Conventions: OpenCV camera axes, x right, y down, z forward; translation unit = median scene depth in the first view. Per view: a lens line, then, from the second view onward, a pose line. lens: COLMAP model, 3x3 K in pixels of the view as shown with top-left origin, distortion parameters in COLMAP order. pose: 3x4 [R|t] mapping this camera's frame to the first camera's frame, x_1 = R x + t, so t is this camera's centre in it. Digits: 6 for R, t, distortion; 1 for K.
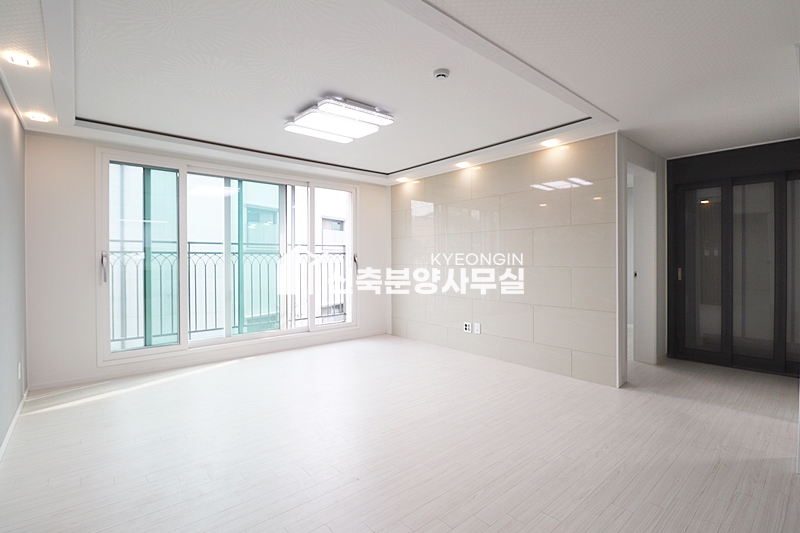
lens RADIAL K [[370.4, 0, 392.3], [0, 370.4, 266.7], [0, 0, 1]] dist [-0.002360, -0.000082]
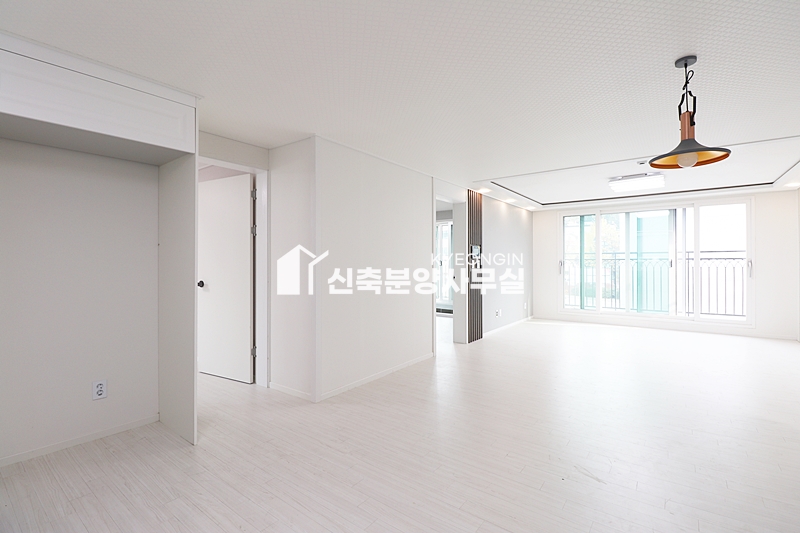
lens RADIAL K [[370.4, 0, 403.1], [0, 370.4, 259.5], [0, 0, 1]] dist [-0.002360, -0.000082]
pose [[0.226524, -0.004793, -0.973994, 0.789034], [-0.020514, 0.999743, -0.009690, -0.000993], [0.973789, 0.022176, 0.226368, -0.264260]]
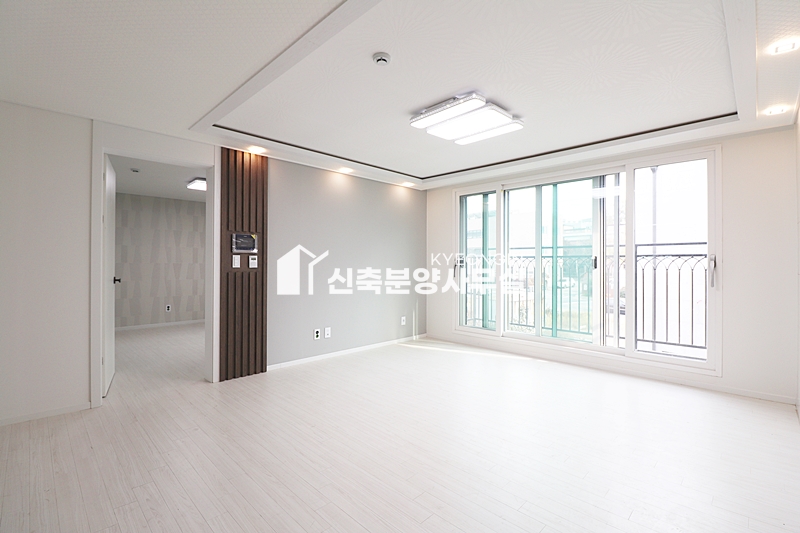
lens RADIAL K [[370.4, 0, 402.5], [0, 370.4, 266.1], [0, 0, 1]] dist [-0.002360, -0.000082]
pose [[0.091225, 0.014667, -0.995722, 0.510453], [-0.025209, 0.999605, 0.012415, -0.012458], [0.995511, 0.023968, 0.091559, 0.463924]]
